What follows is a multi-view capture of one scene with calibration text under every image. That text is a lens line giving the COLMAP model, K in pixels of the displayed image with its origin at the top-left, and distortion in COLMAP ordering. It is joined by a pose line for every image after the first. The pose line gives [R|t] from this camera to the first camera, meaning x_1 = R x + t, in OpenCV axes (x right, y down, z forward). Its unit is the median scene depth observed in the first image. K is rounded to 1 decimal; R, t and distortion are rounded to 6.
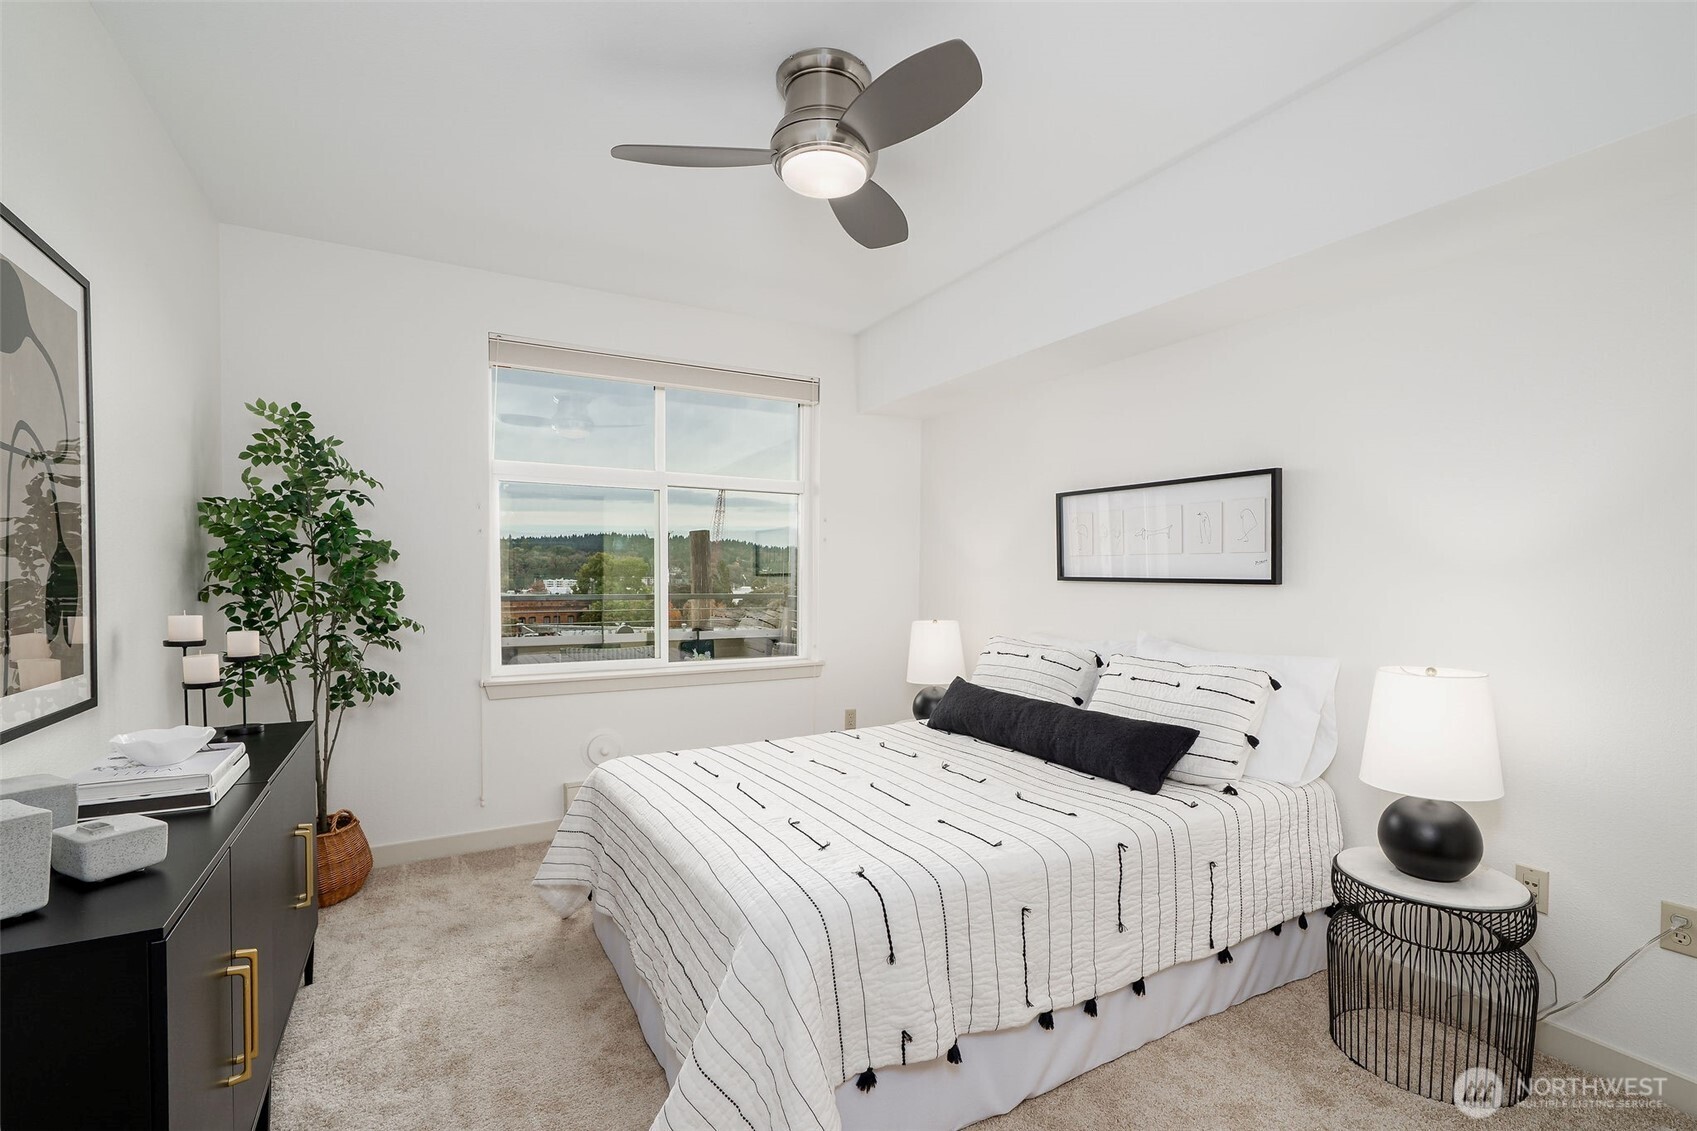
lens RADIAL K [[776.8, 0, 849.2], [0, 776.8, 583.3], [0, 0, 1]] dist [0.011602, -0.000545]
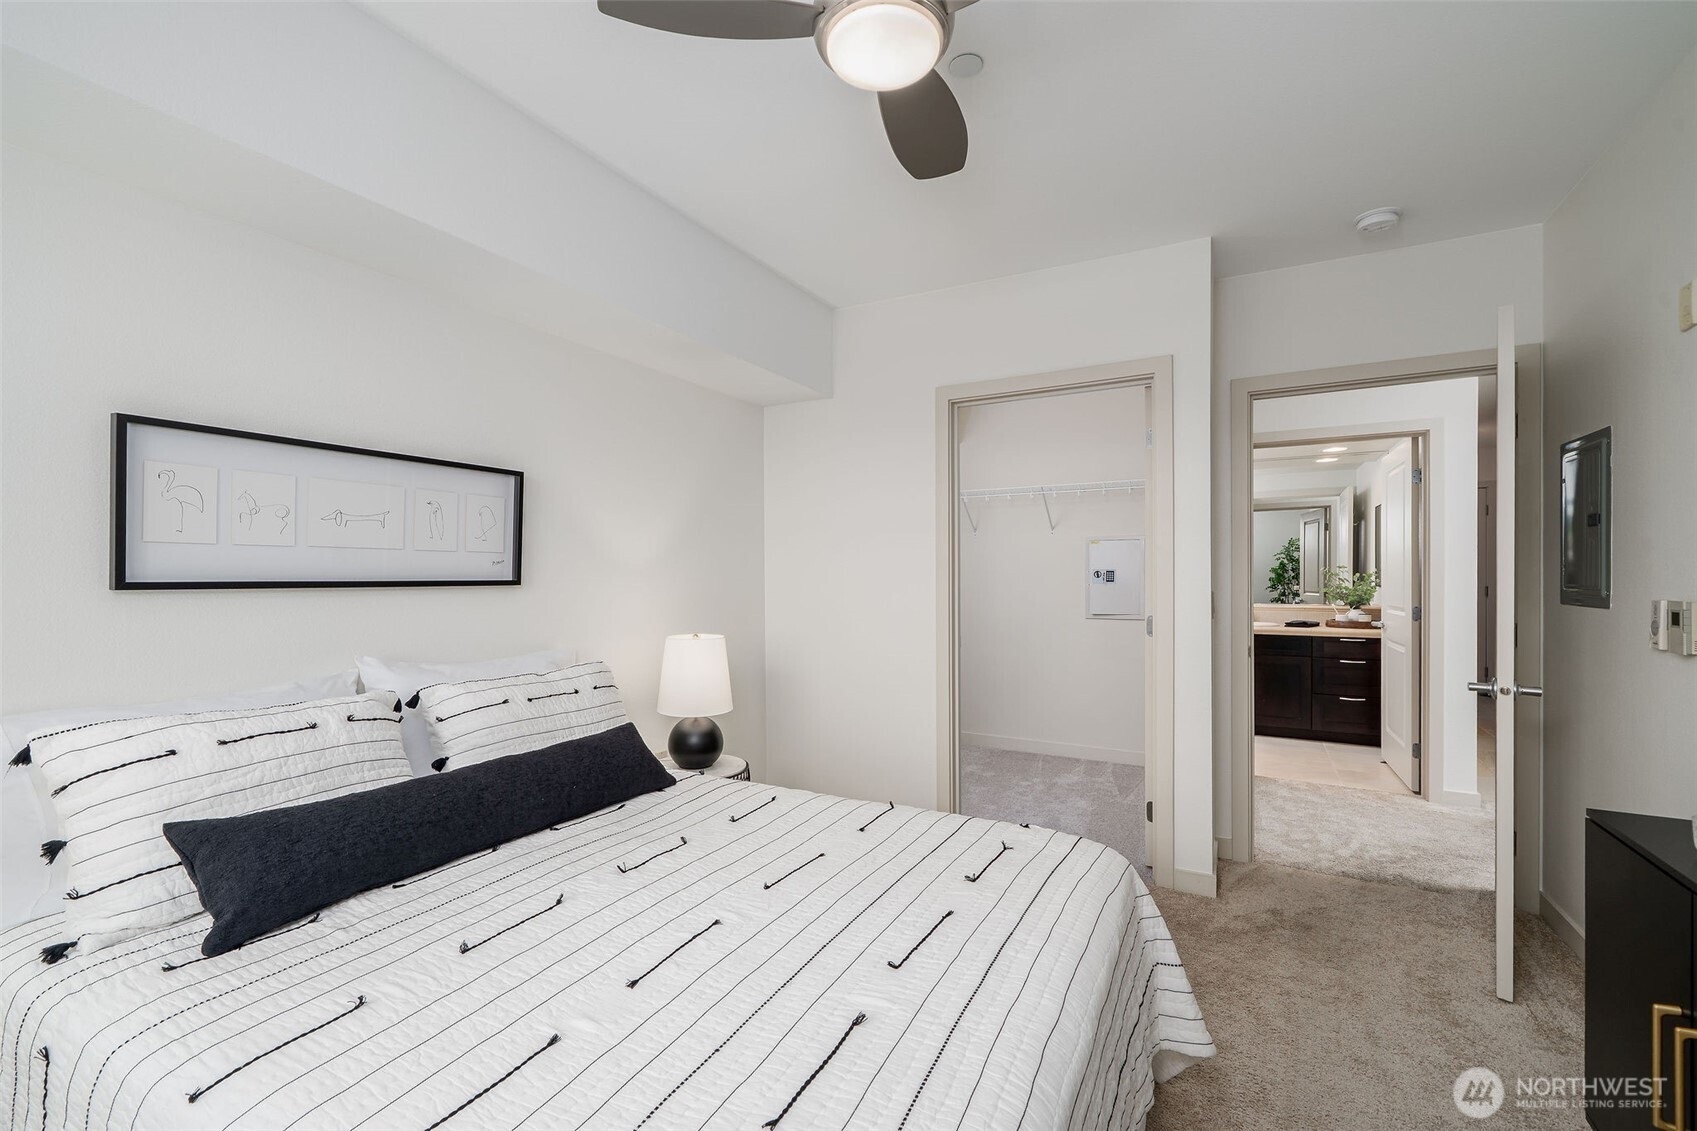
lens RADIAL K [[730.4, 0, 849.9], [0, 730.4, 563.7], [0, 0, 1]] dist [0.011242, -0.000213]
pose [[-0.538092, 0.000669, 0.842886, -0.468506], [0.003698, 0.999992, 0.001567, -0.024406], [-0.842878, 0.003960, -0.538090, 1.075209]]
